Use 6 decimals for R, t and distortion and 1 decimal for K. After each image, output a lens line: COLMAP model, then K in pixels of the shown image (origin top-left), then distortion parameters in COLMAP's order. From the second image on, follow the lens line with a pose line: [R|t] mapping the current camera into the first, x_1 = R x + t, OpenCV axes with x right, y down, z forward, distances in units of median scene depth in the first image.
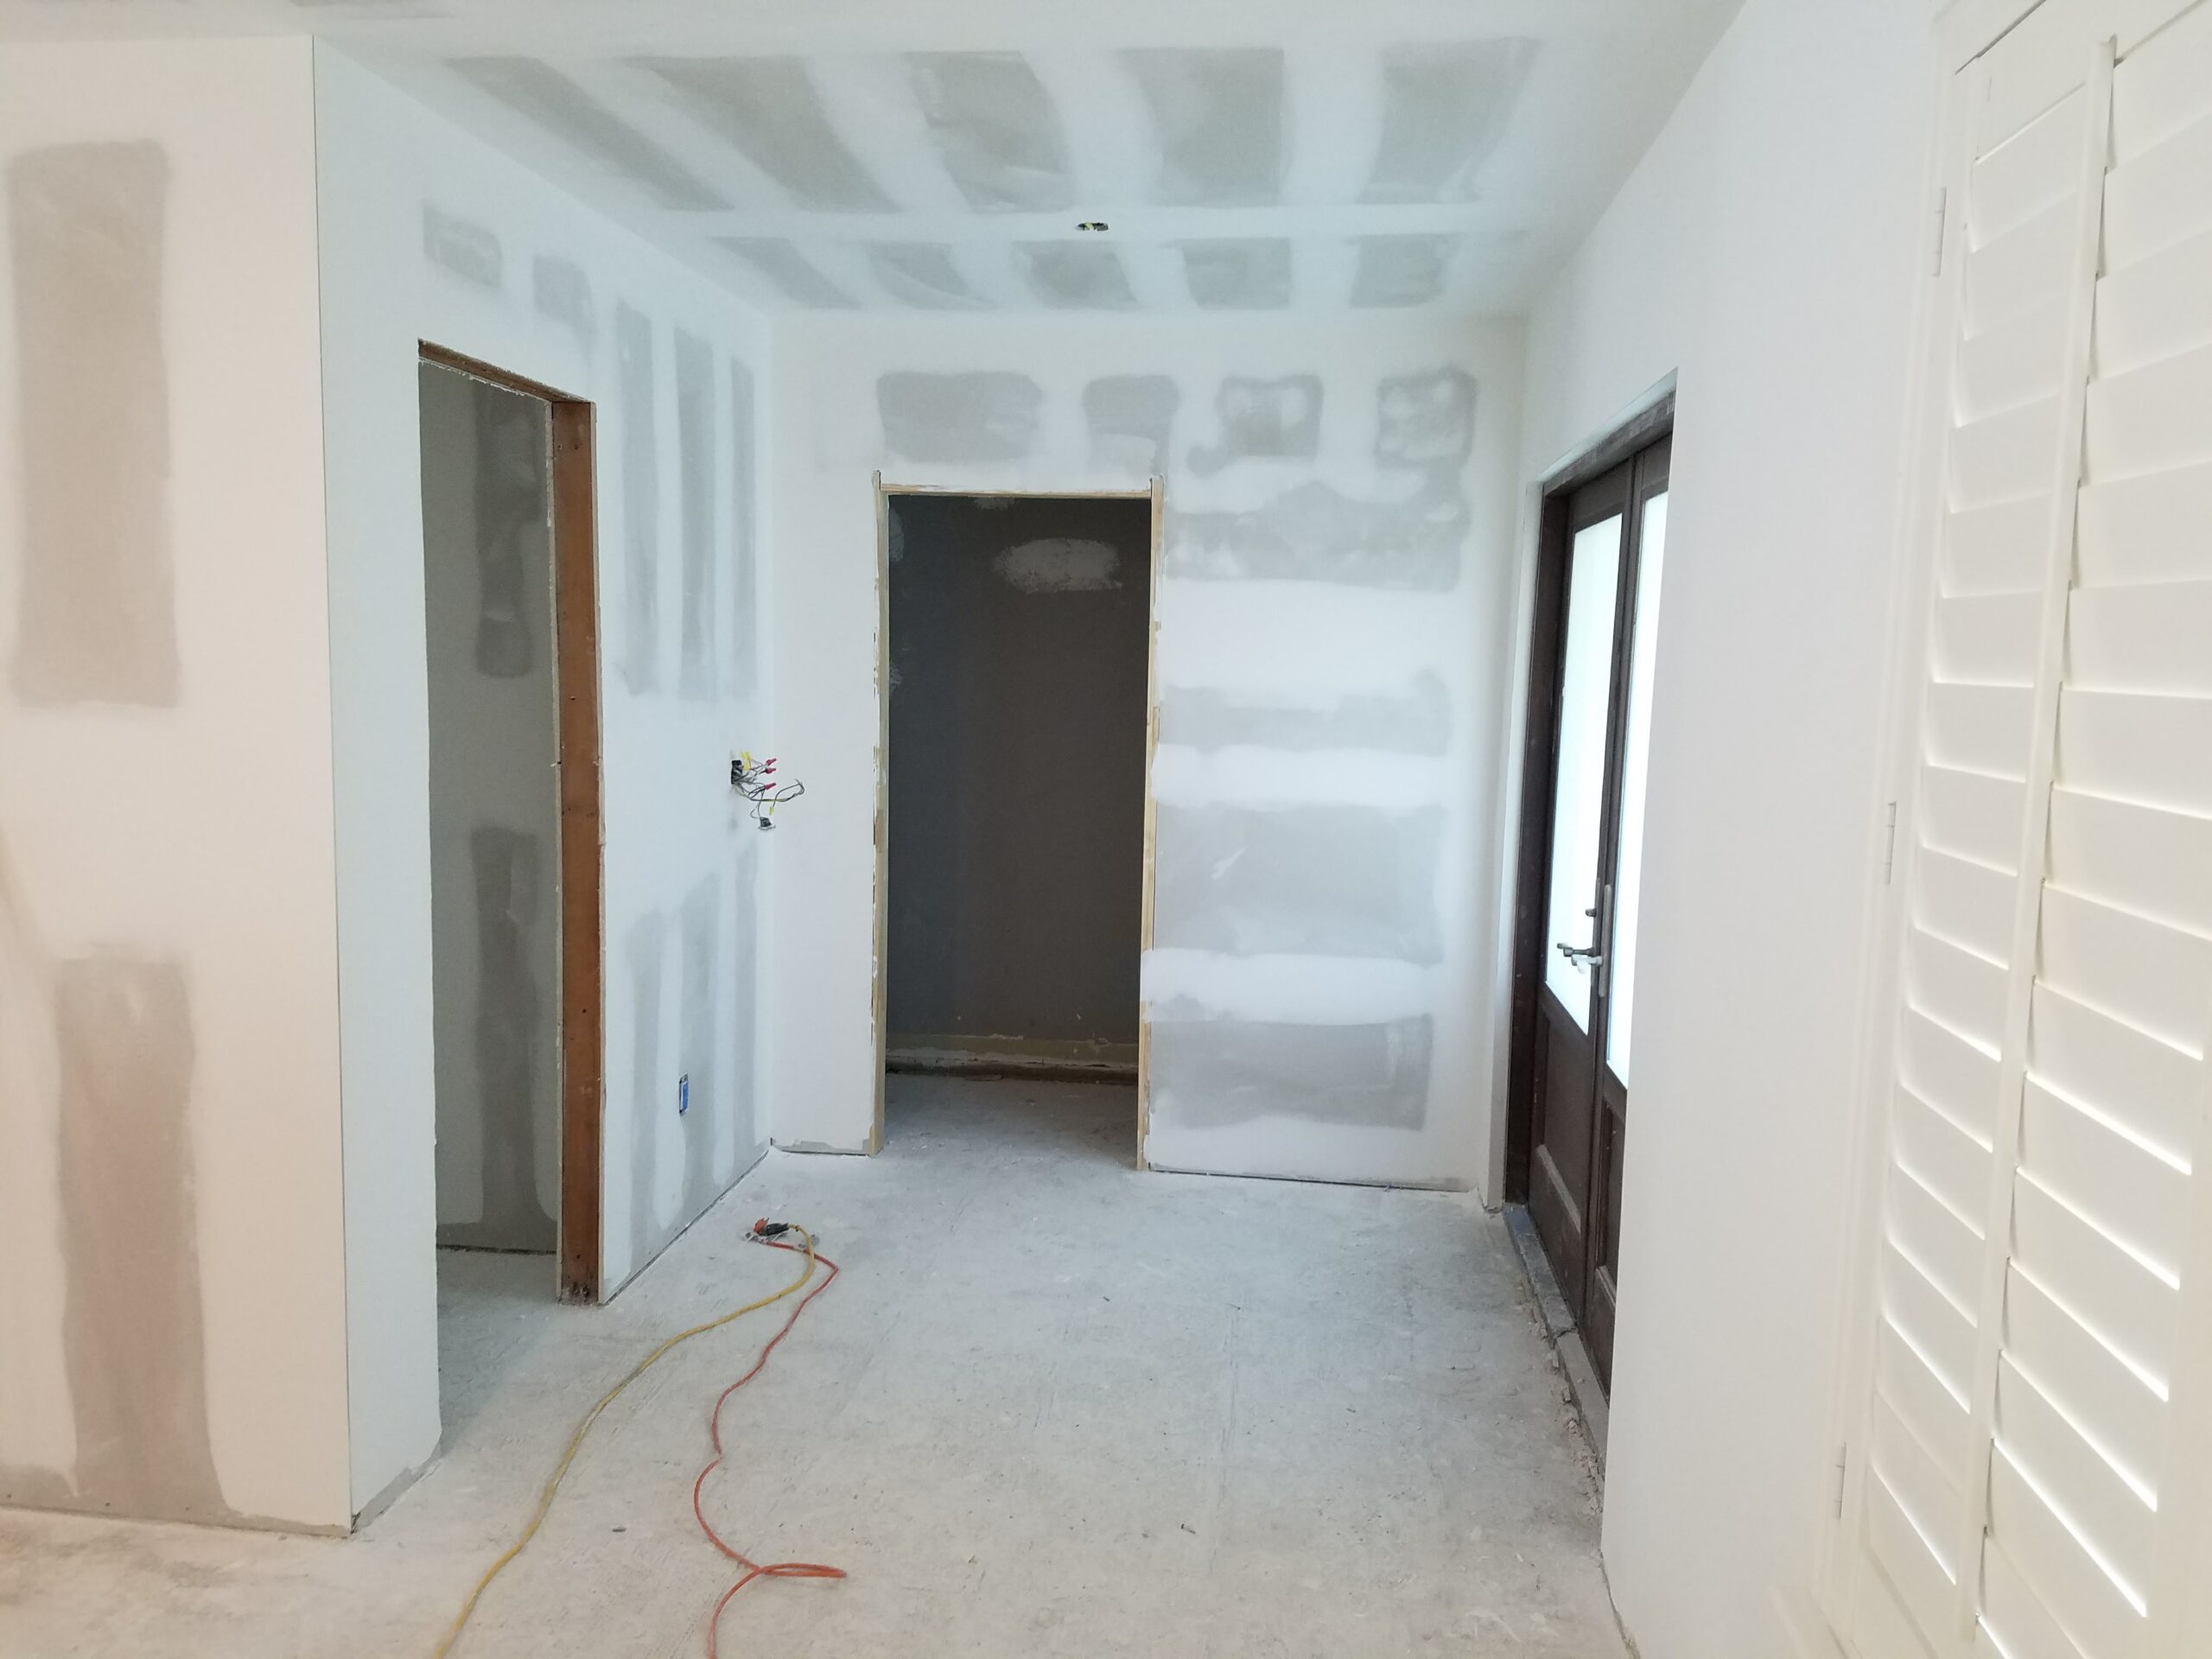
lens RADIAL K [[1694.0, 0, 1092.5], [0, 1694.0, 846.7], [0, 0, 1]] dist [0.262081, -0.416109]
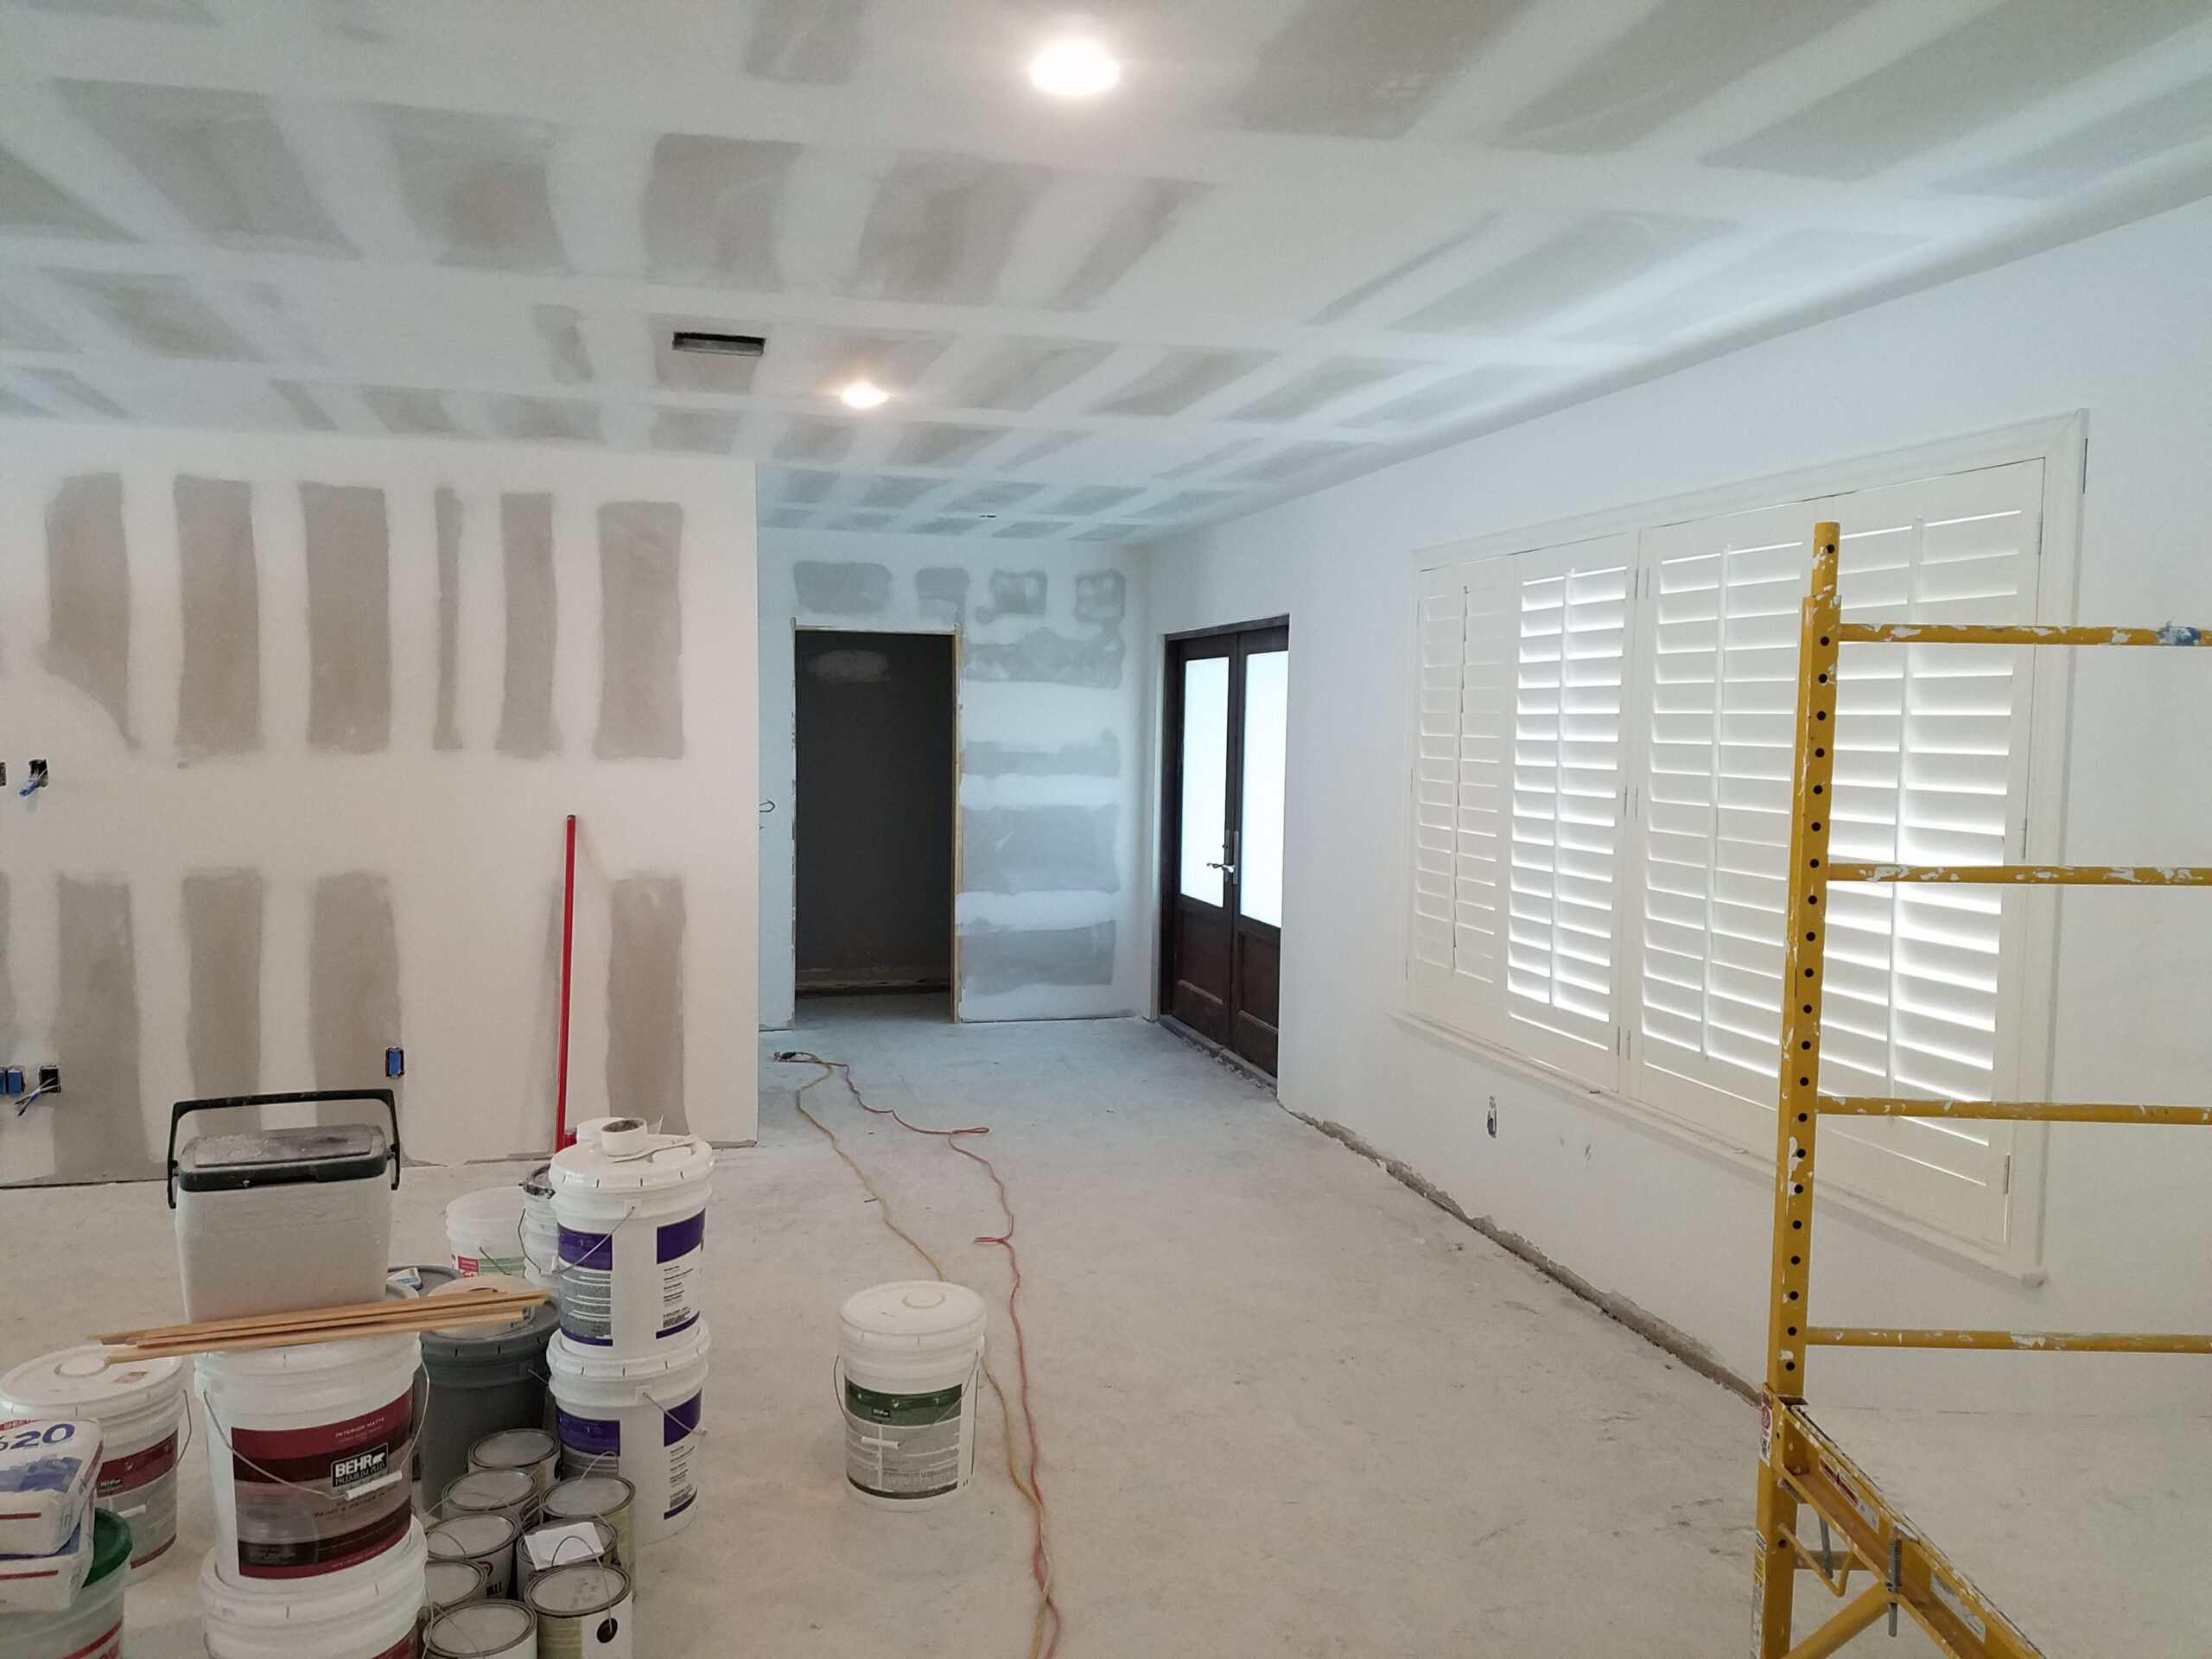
lens RADIAL K [[1694.0, 0, 1092.5], [0, 1694.0, 846.7], [0, 0, 1]] dist [0.262081, -0.416109]
pose [[0.931666, -0.041804, 0.360902, -0.478658], [0.052873, 0.998384, -0.020846, 0.058238], [-0.359447, 0.038504, 0.932371, -0.683105]]
